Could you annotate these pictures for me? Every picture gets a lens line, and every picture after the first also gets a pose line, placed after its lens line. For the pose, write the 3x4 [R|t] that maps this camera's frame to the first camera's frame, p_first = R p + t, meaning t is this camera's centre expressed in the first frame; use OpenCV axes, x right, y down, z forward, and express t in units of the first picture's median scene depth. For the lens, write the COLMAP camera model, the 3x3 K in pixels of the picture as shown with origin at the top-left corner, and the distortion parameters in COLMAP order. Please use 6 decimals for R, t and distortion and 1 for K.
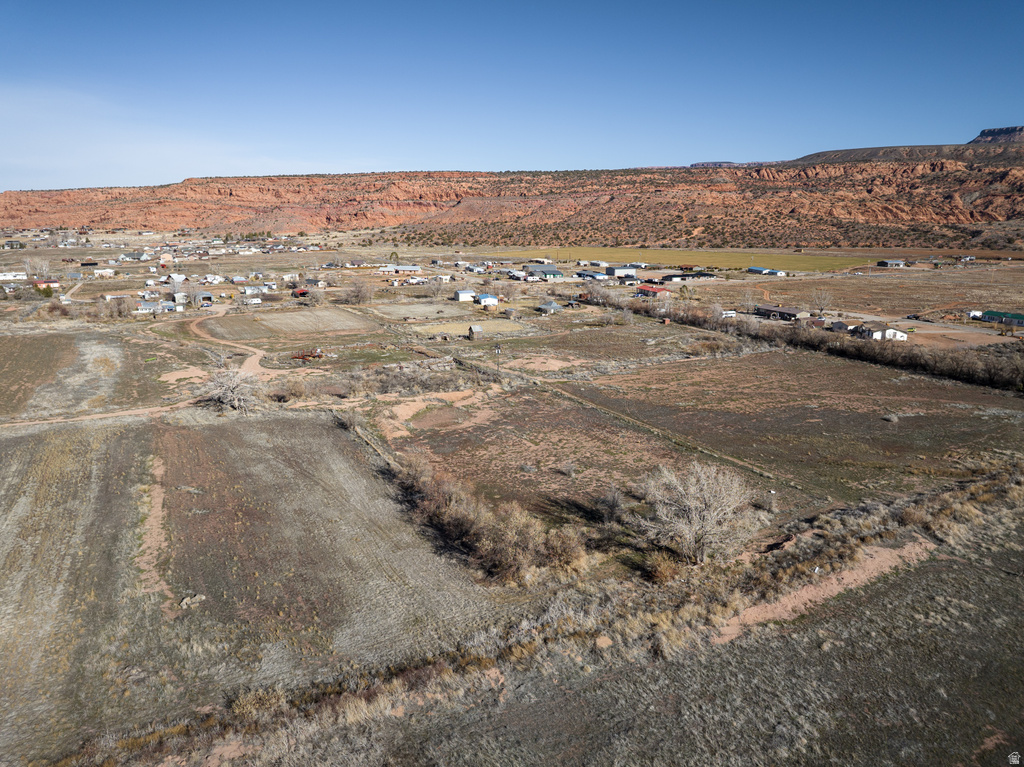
lens RADIAL K [[724.8, 0, 511.2], [0, 724.8, 382.2], [0, 0, 1]] dist [-0.047824, 0.015993]
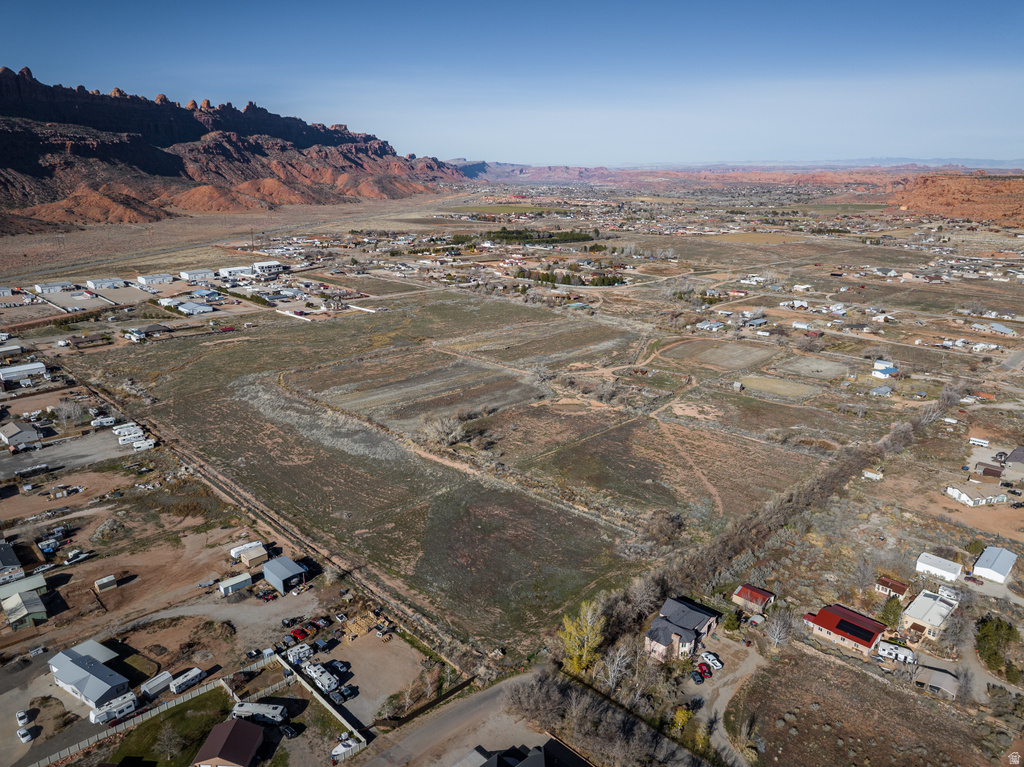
lens RADIAL K [[724.8, 0, 510.8], [0, 724.8, 379.5], [0, 0, 1]] dist [-0.047824, 0.015993]
pose [[0.321272, 0.262072, -0.910001, 0.213610], [-0.221119, 0.955141, 0.197007, -0.050266], [0.920810, 0.137925, 0.364809, -0.001619]]
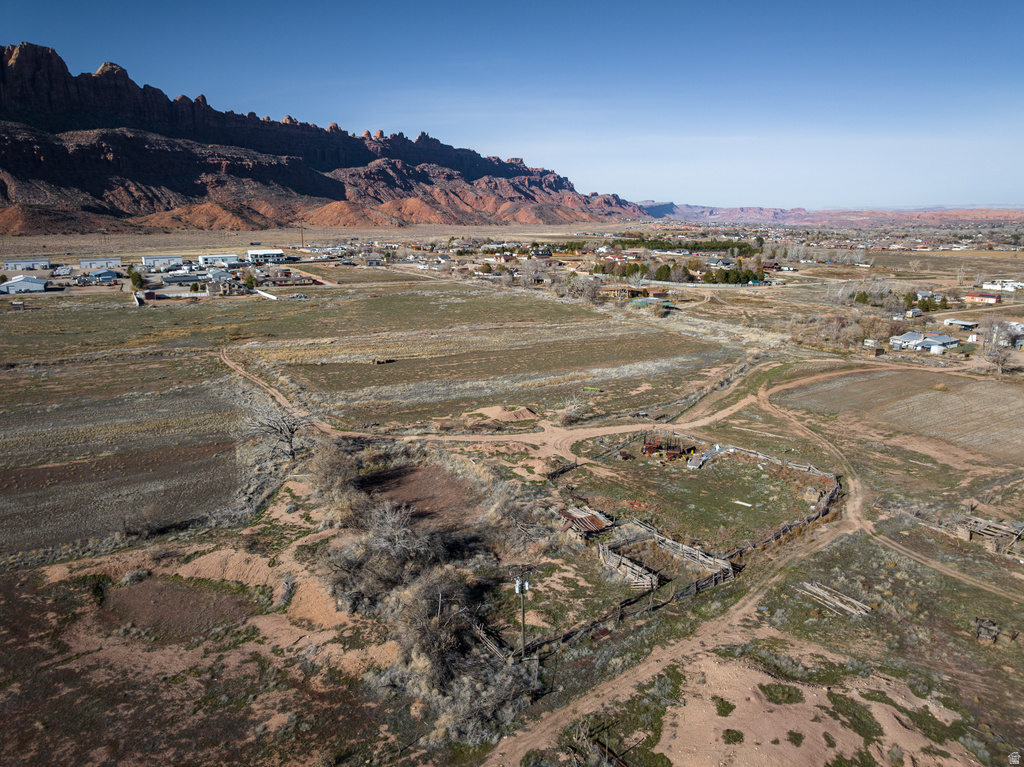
lens RADIAL K [[724.8, 0, 512.0], [0, 724.8, 379.7], [0, 0, 1]] dist [-0.047824, 0.015993]
pose [[0.073201, 0.219244, -0.972920, 0.039121], [-0.230398, 0.952866, 0.197390, -0.027209], [0.970339, 0.209710, 0.120264, 0.126737]]
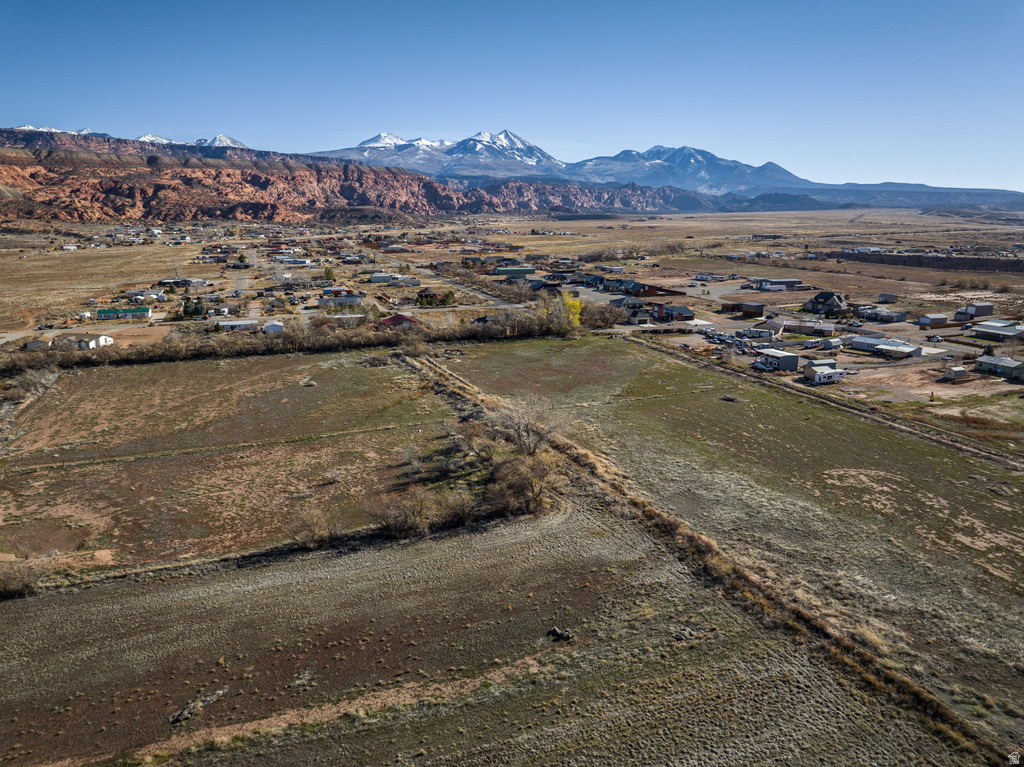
lens RADIAL K [[724.8, 0, 510.6], [0, 724.8, 381.8], [0, 0, 1]] dist [-0.047824, 0.015993]
pose [[0.100382, -0.225530, 0.969051, -0.076741], [0.226916, 0.953491, 0.198403, -0.014201], [-0.968727, 0.199977, 0.146890, 0.048067]]
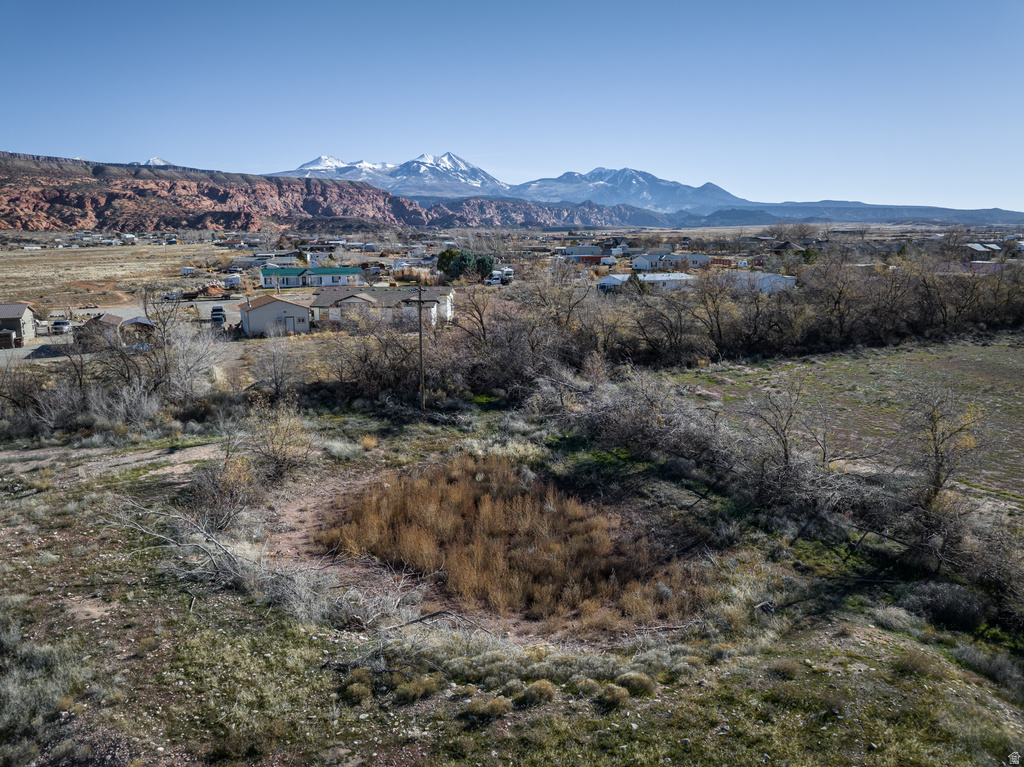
lens RADIAL K [[724.8, 0, 512.5], [0, 724.8, 380.3], [0, 0, 1]] dist [-0.047824, 0.015993]
pose [[0.015422, -0.195090, 0.980664, 0.027013], [0.236956, 0.953555, 0.185971, -0.015954], [-0.971398, 0.229506, 0.060933, 0.165646]]
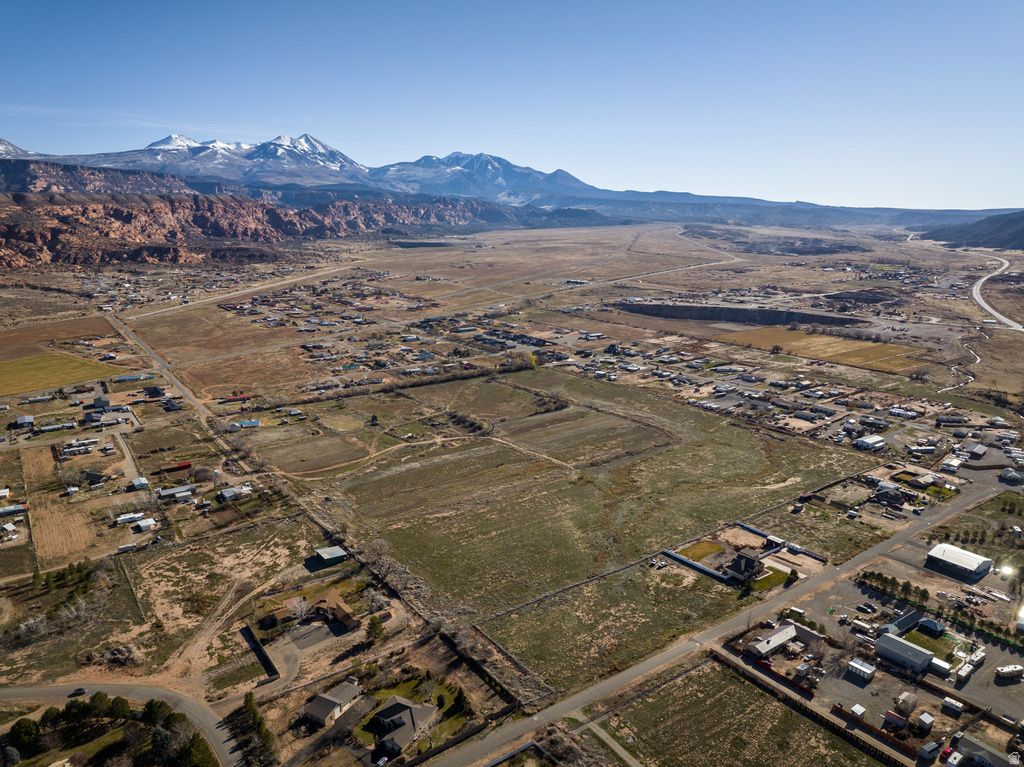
lens RADIAL K [[724.8, 0, 511.3], [0, 724.8, 372.7], [0, 0, 1]] dist [-0.047824, 0.015993]
pose [[-0.169947, -0.213782, 0.961985, -0.440624], [0.223620, 0.942354, 0.248924, -0.129211], [-0.959746, 0.257423, -0.112344, 0.141875]]
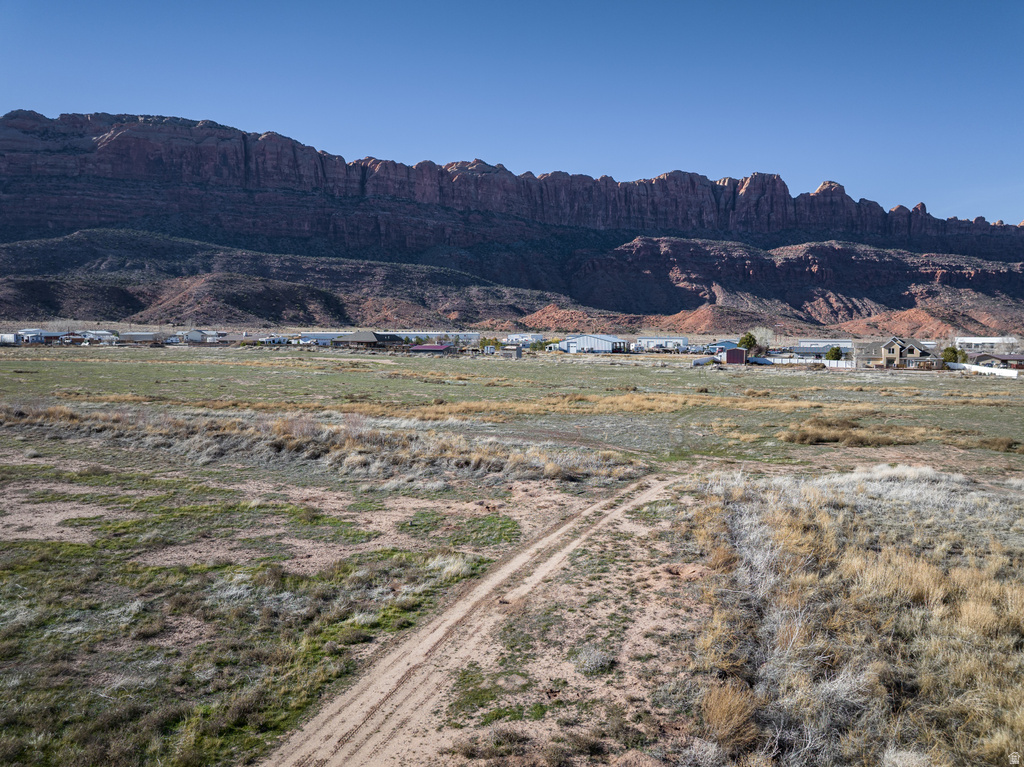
lens RADIAL K [[724.8, 0, 510.4], [0, 724.8, 381.9], [0, 0, 1]] dist [-0.047824, 0.015993]
pose [[-0.741031, 0.031302, -0.670741, -0.095245], [-0.165072, 0.959765, 0.227160, 0.003307], [0.650864, 0.279053, -0.706049, 0.096406]]
